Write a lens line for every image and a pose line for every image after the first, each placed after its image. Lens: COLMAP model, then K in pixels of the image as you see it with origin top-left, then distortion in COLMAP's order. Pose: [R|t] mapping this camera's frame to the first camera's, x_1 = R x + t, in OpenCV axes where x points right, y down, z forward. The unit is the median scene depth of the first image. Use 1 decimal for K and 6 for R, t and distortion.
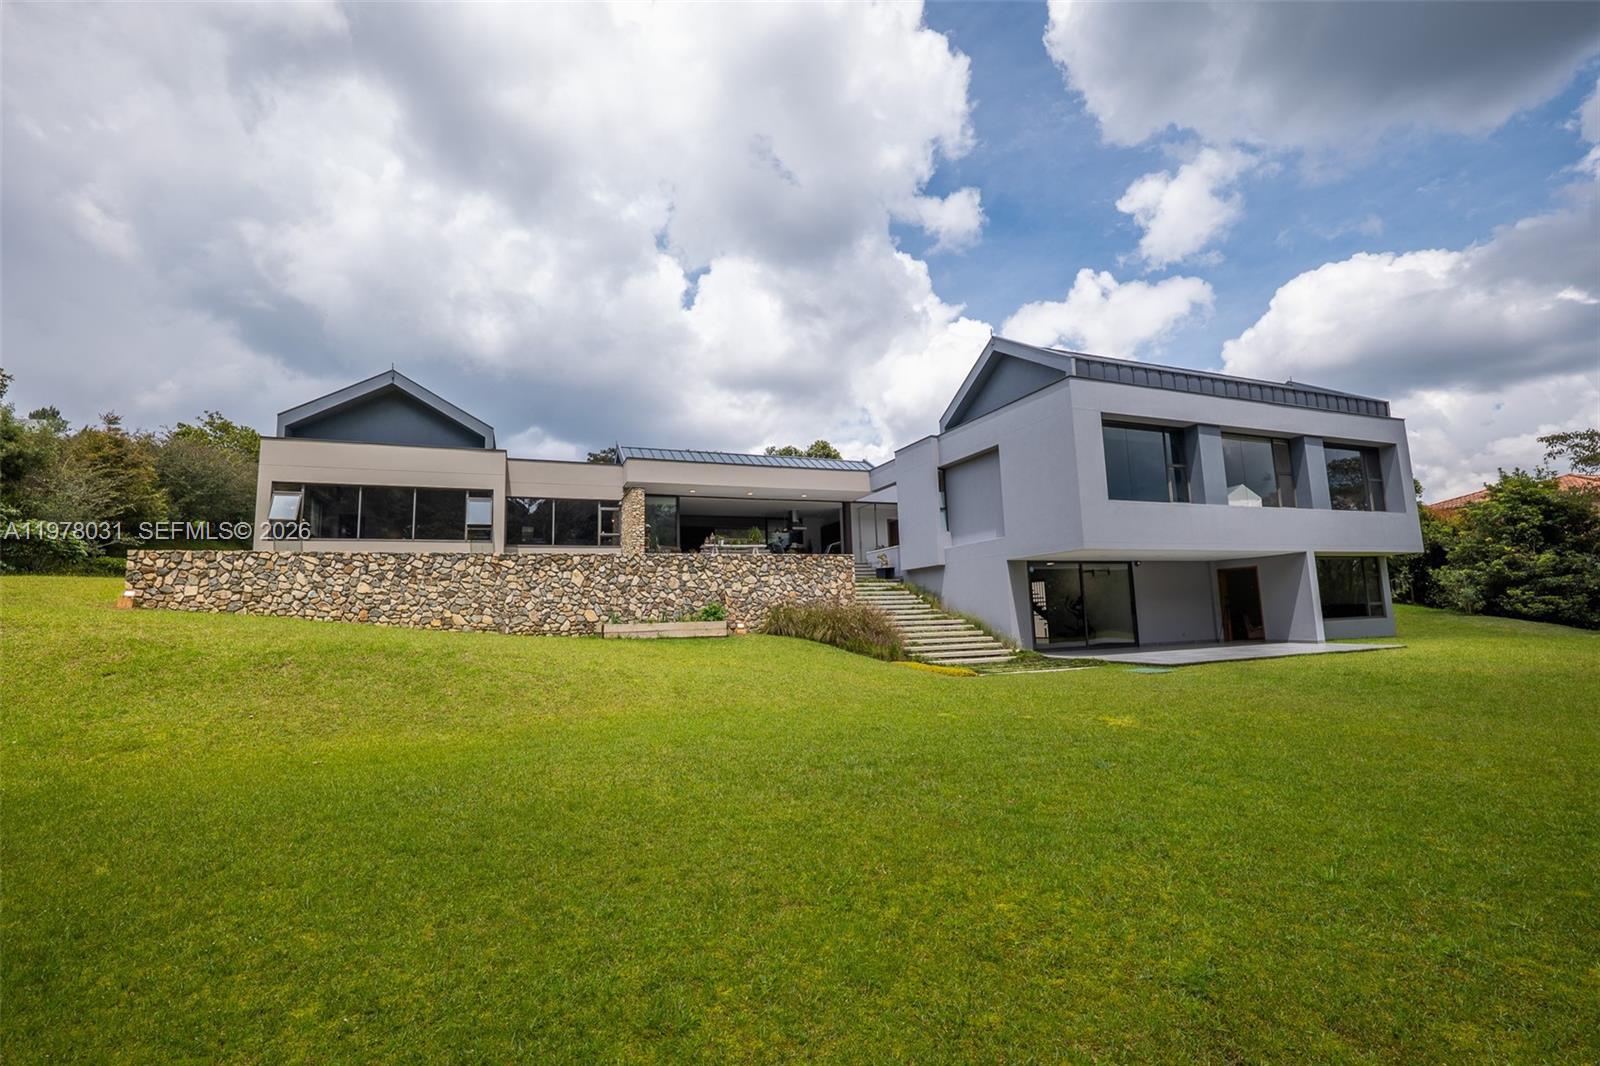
lens RADIAL K [[667.0, 0, 800.0], [0, 667.0, 533.0], [0, 0, 1]] dist [-0.015373, 0.000192]
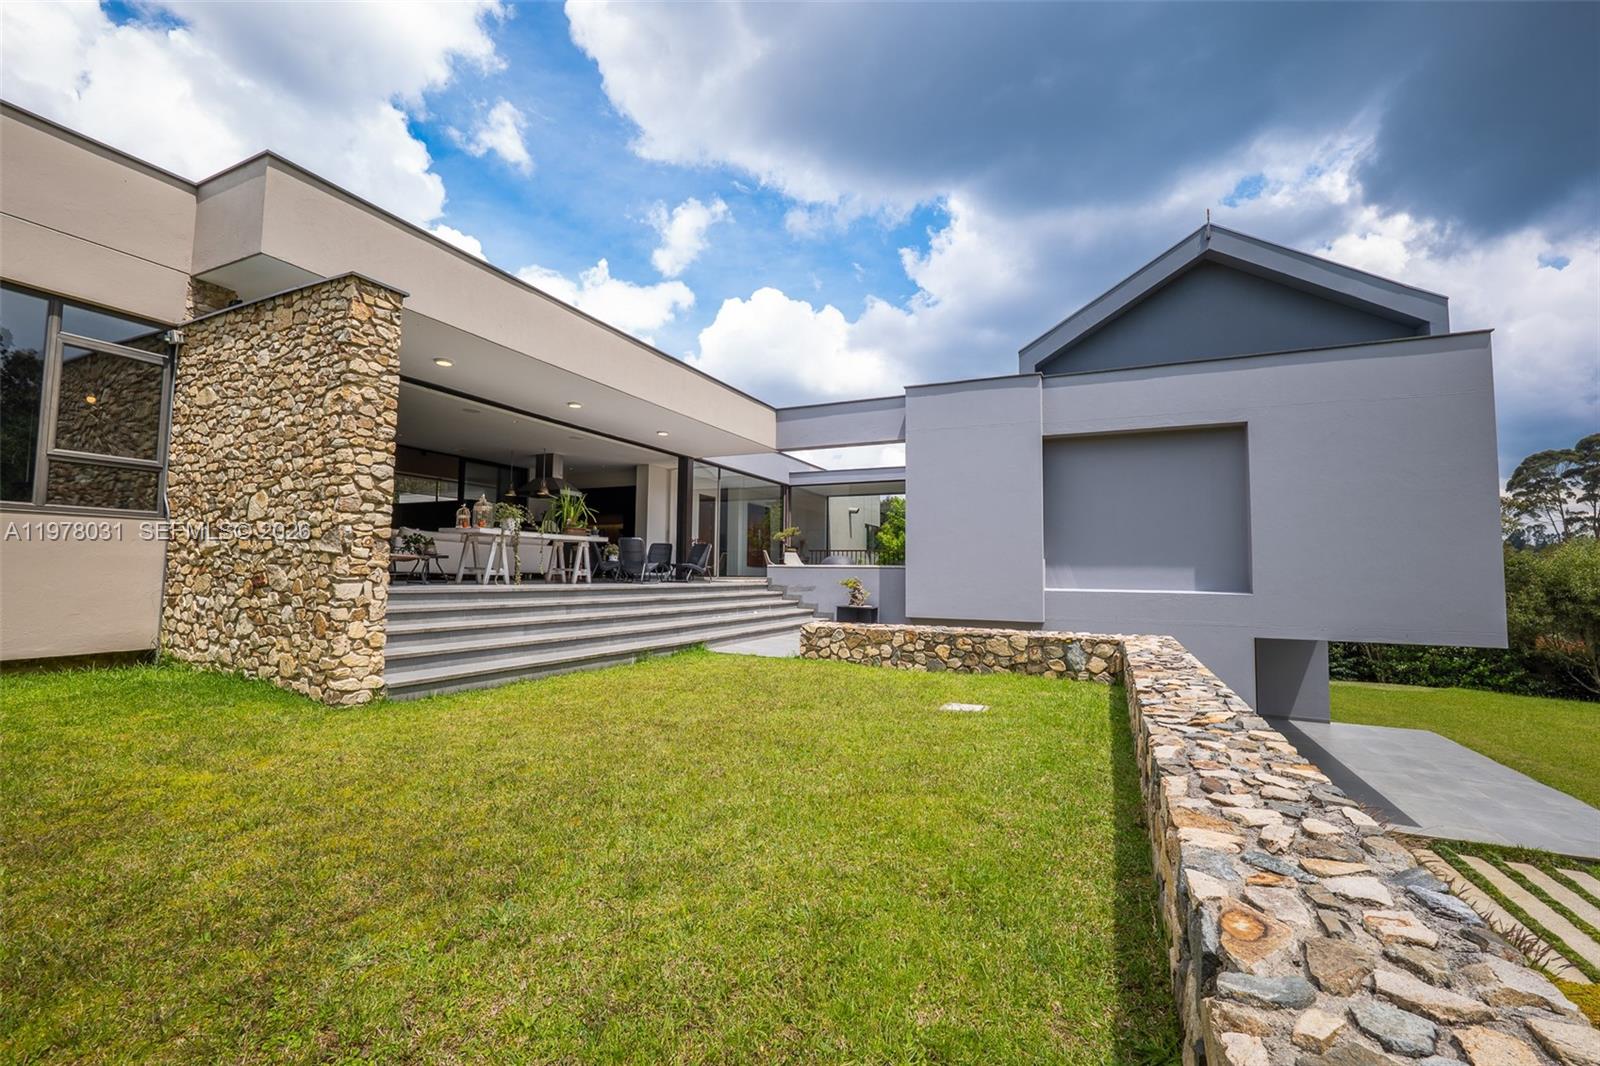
lens RADIAL K [[667.0, 0, 800.0], [0, 667.0, 533.0], [0, 0, 1]] dist [-0.015373, 0.000192]
pose [[0.740793, 0.085514, 0.666268, -0.271880], [-0.112640, 0.993633, -0.002290, -0.000838], [-0.662222, -0.073352, 0.745709, 0.713751]]
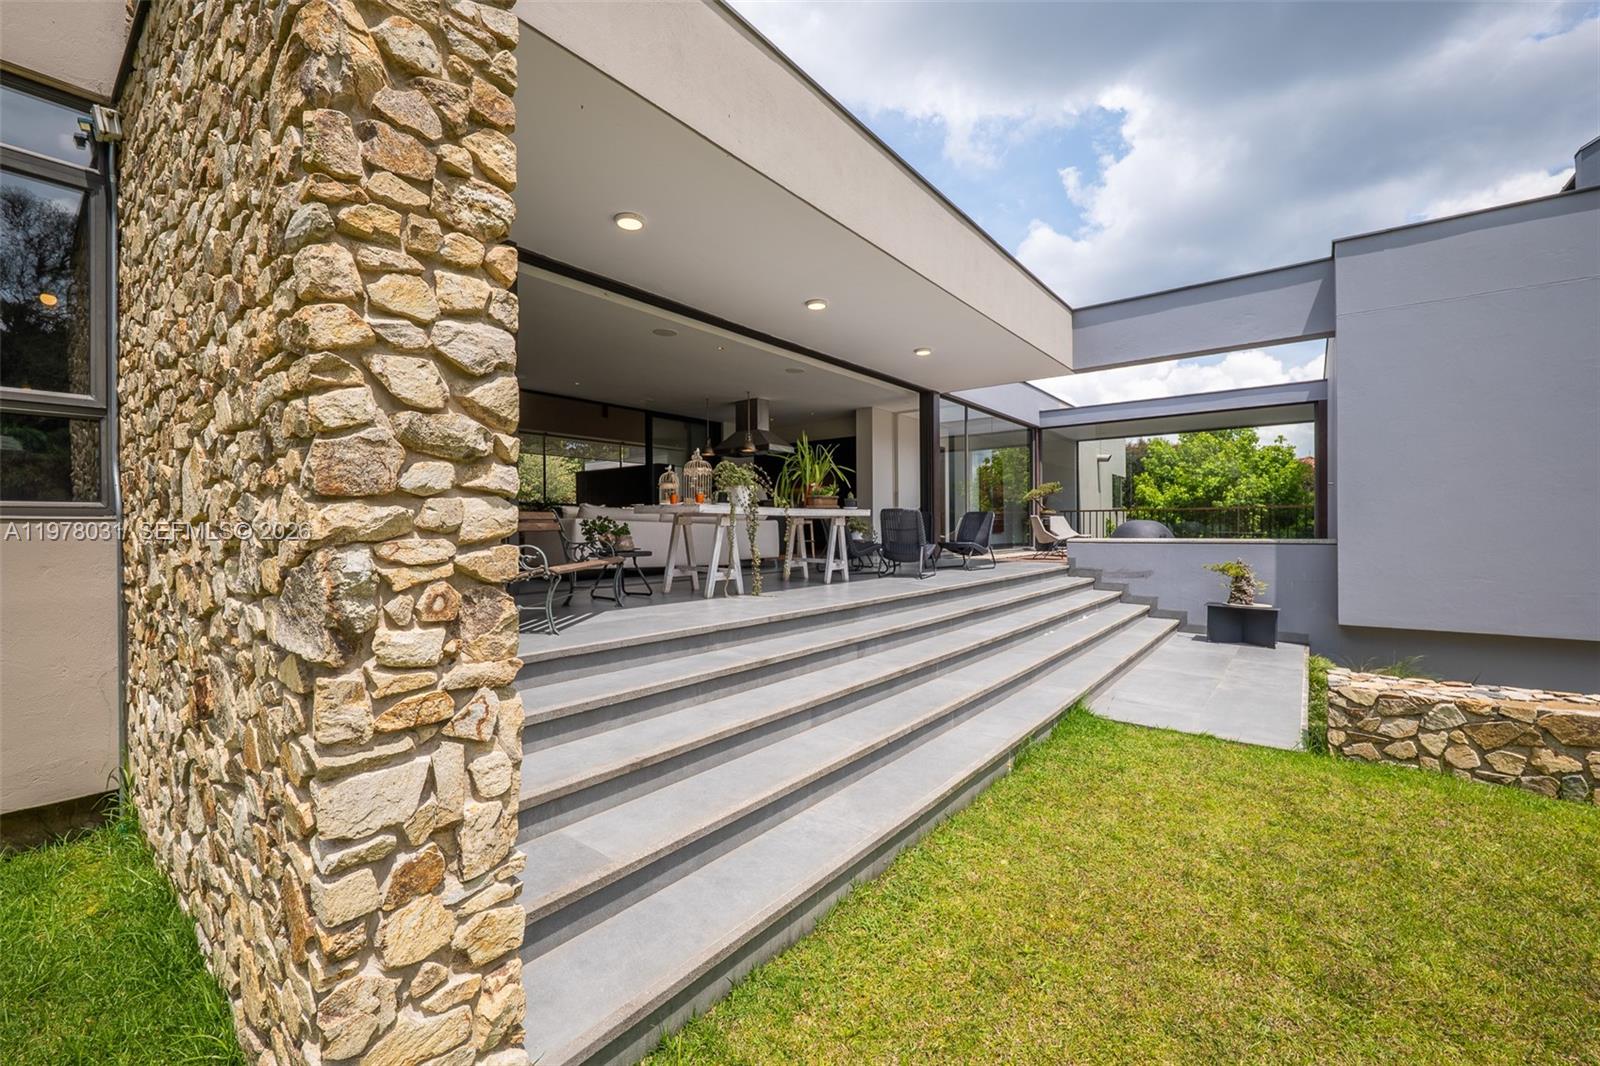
lens RADIAL K [[667.0, 0, 800.0], [0, 667.0, 533.0], [0, 0, 1]] dist [-0.015373, 0.000192]
pose [[0.878931, 0.026523, 0.476211, -0.233846], [-0.075982, 0.993488, 0.084906, 0.003535], [-0.470858, -0.110811, 0.875222, 0.893318]]
